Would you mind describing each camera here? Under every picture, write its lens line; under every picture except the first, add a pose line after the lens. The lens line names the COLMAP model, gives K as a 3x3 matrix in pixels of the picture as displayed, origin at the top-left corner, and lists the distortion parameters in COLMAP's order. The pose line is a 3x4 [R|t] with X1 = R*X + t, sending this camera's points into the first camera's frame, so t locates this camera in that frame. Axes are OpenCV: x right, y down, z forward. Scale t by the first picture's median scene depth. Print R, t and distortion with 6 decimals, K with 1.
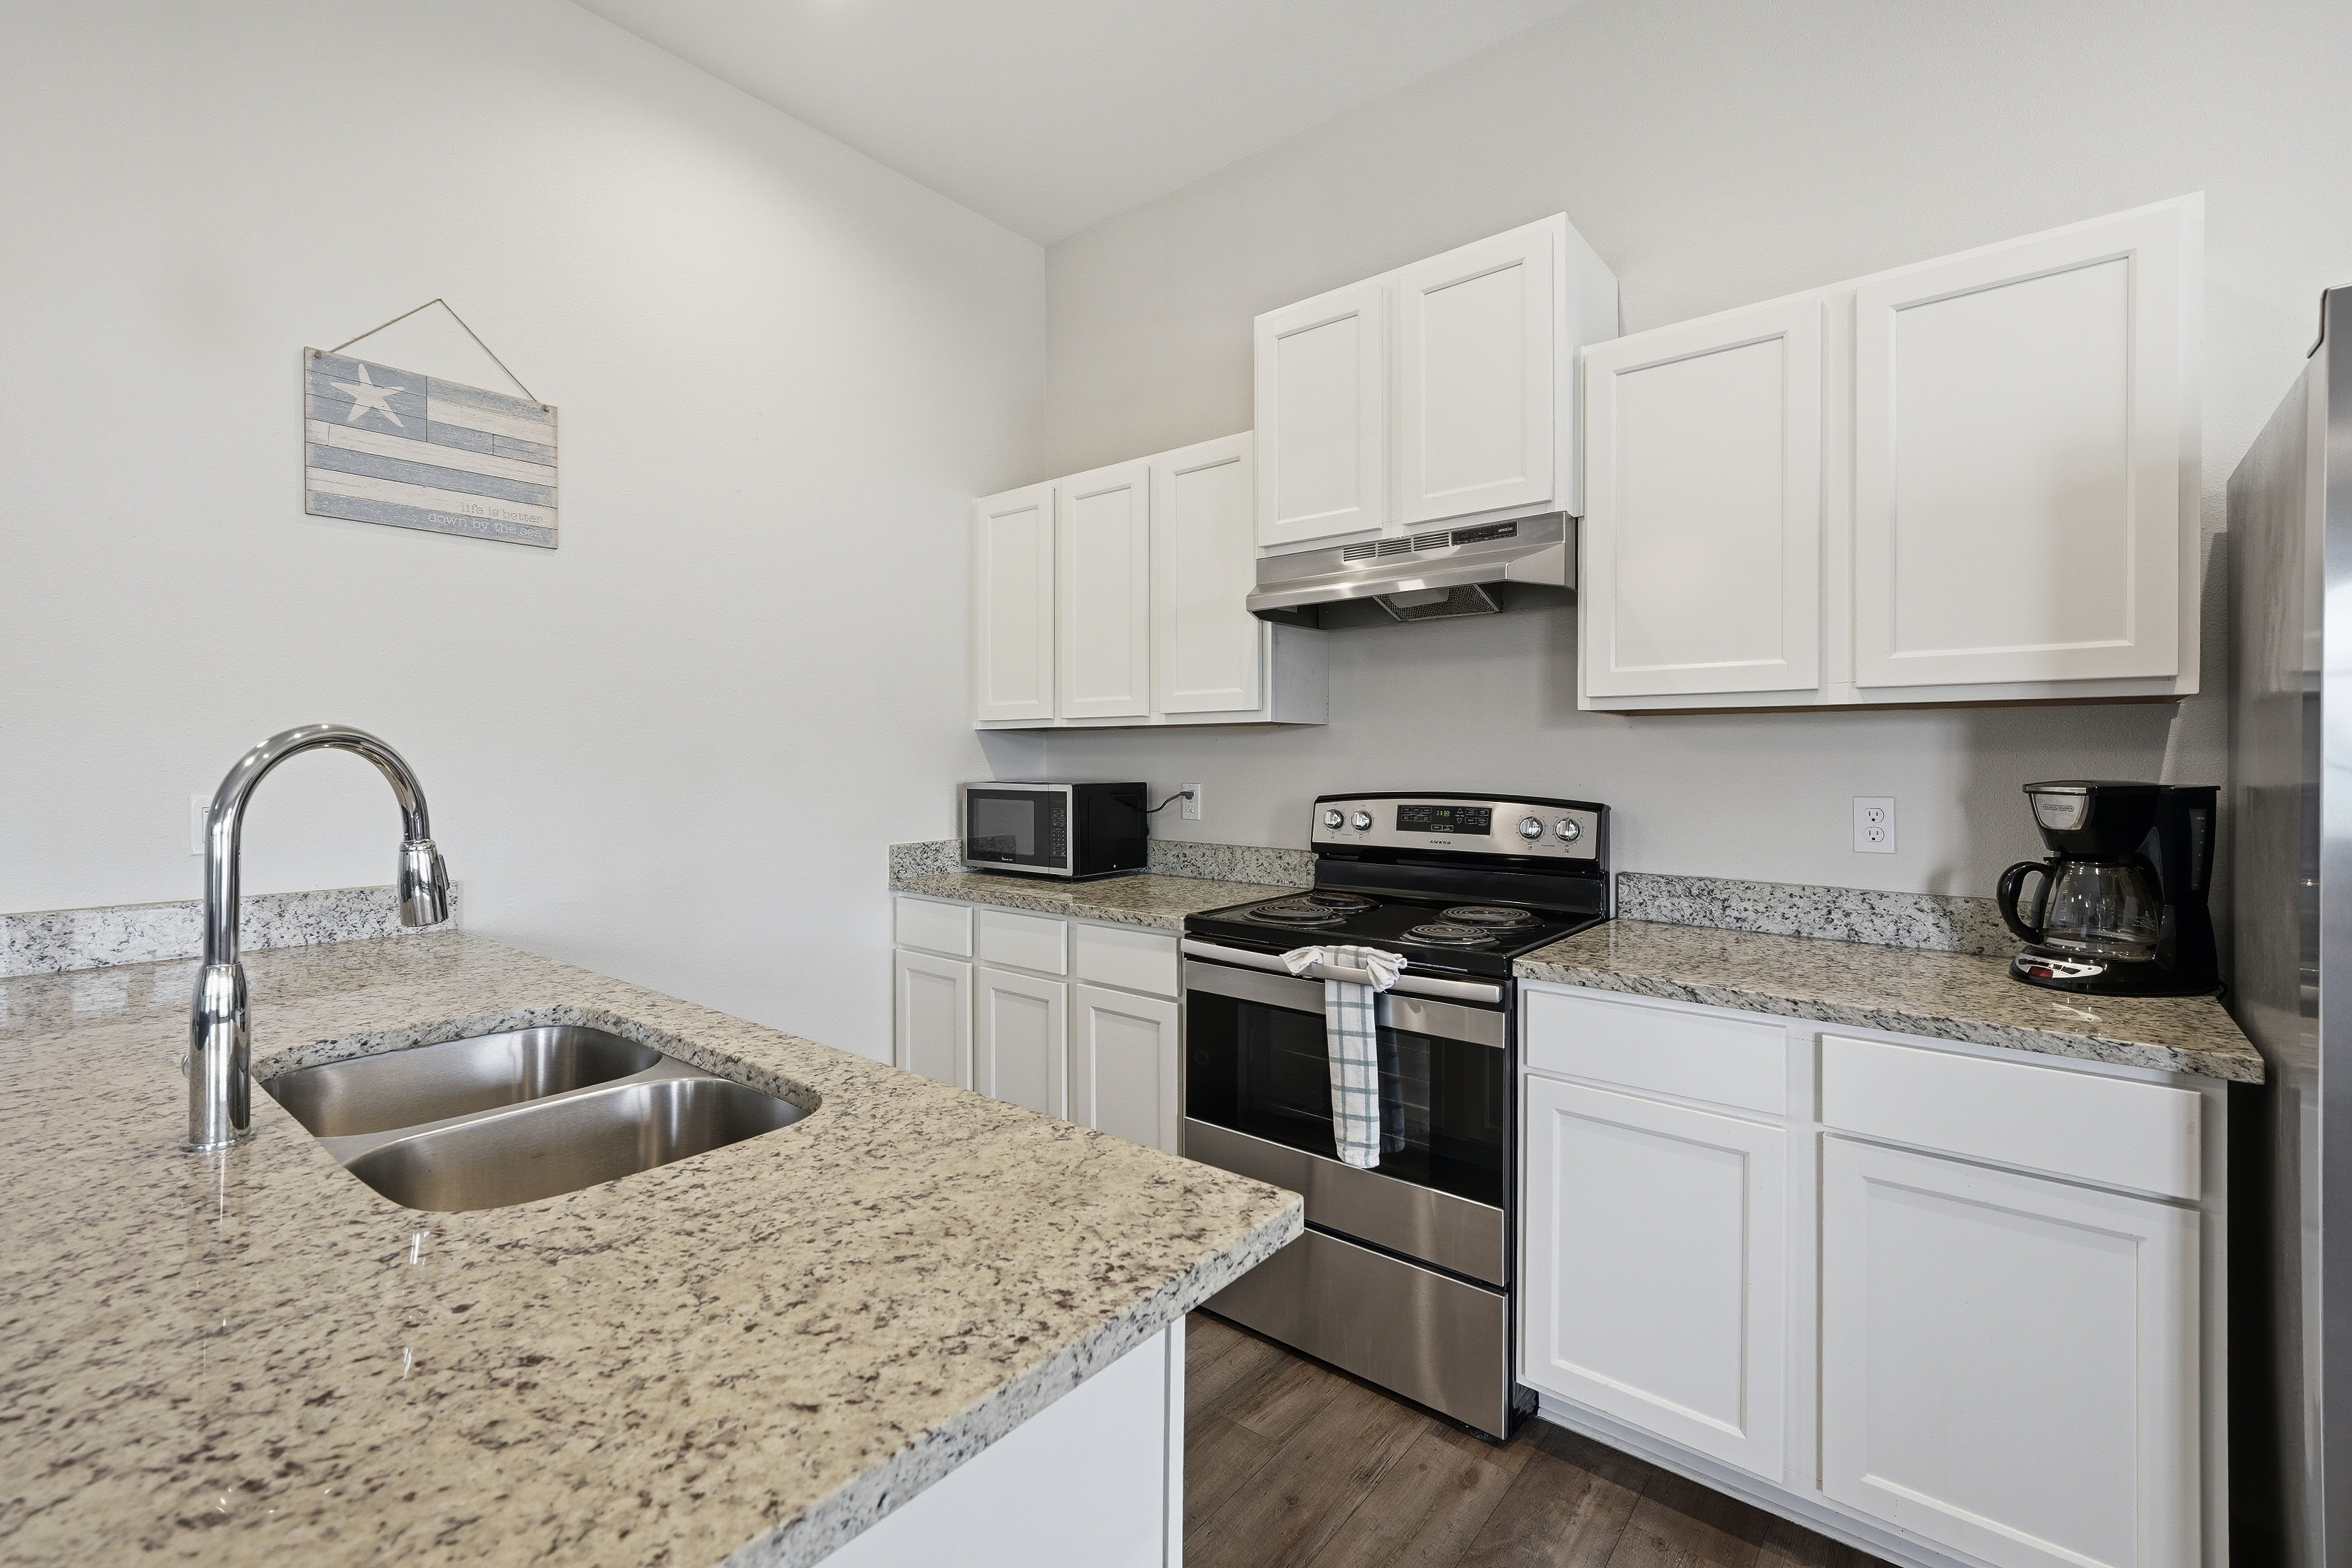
lens RADIAL K [[1016.7, 0, 1157.5], [0, 1016.7, 759.9], [0, 0, 1]] dist [-0.000402, 0.000128]
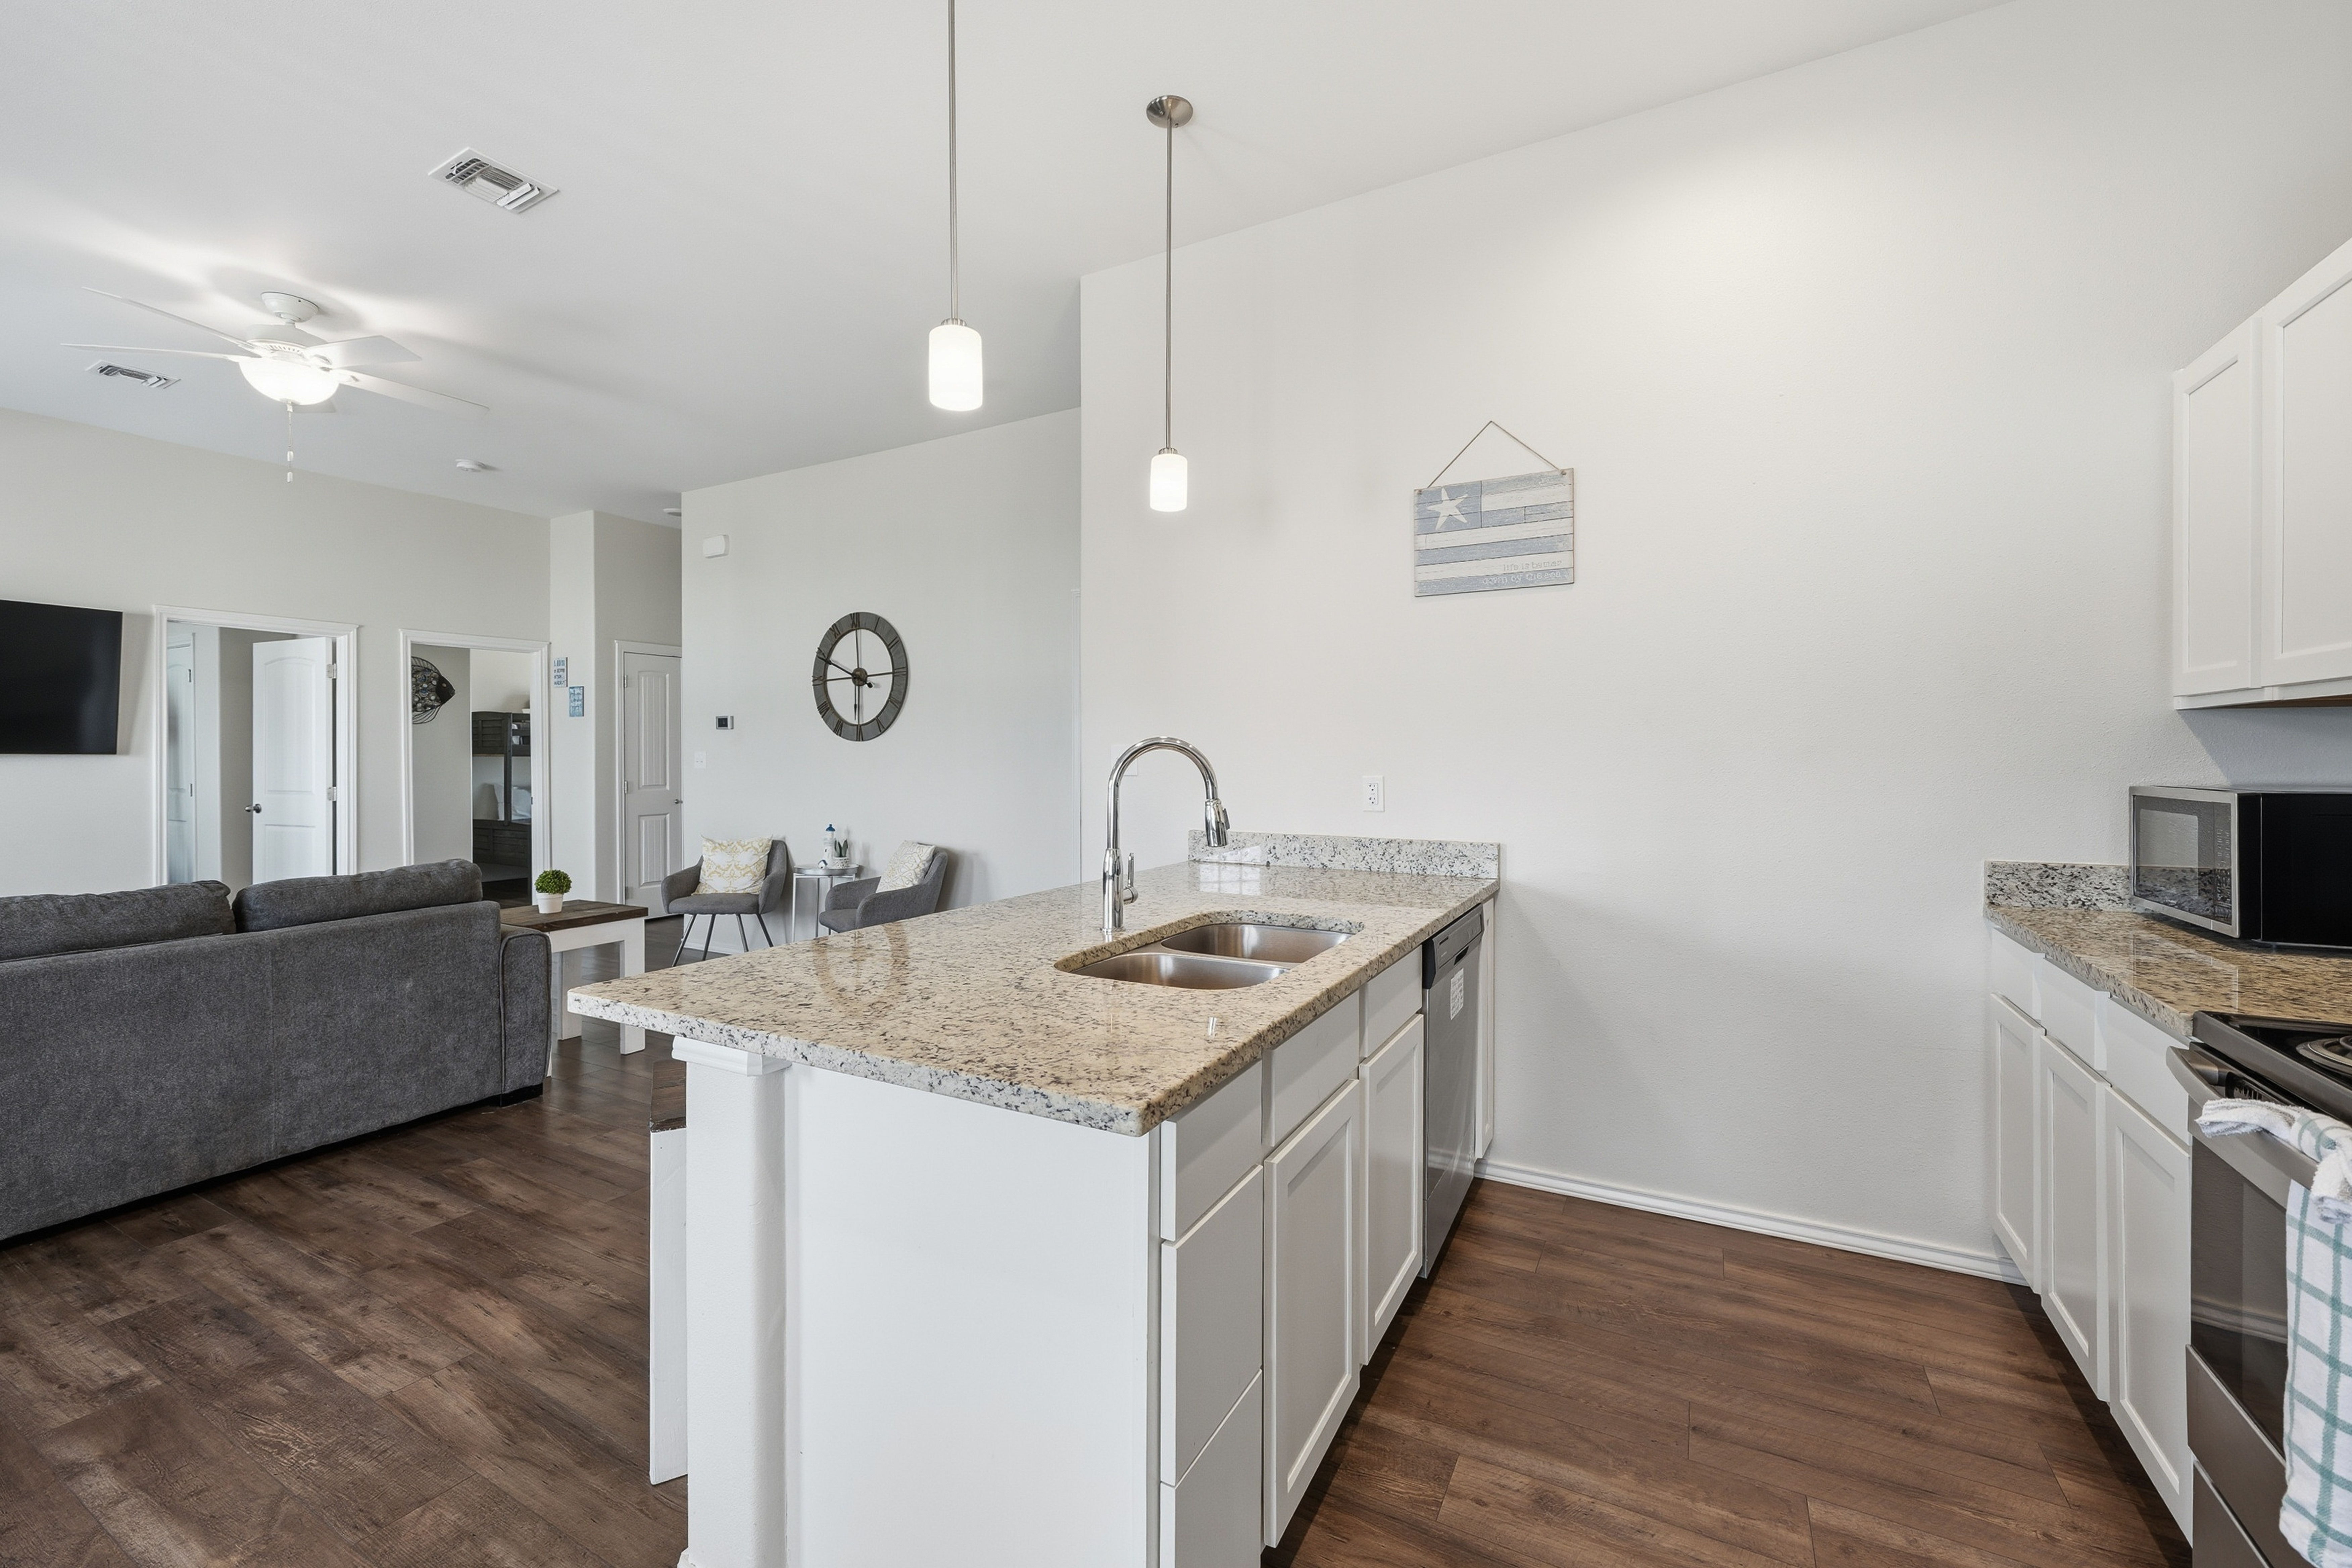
lens RADIAL K [[969.5, 0, 1166.9], [0, 969.5, 766.7], [0, 0, 1]] dist [-0.001793, -0.000288]
pose [[0.189901, 0.010241, -0.981750, 0.535609], [0.001398, 0.999942, 0.010701, 0.001135], [0.981802, -0.003404, 0.189876, 0.335534]]
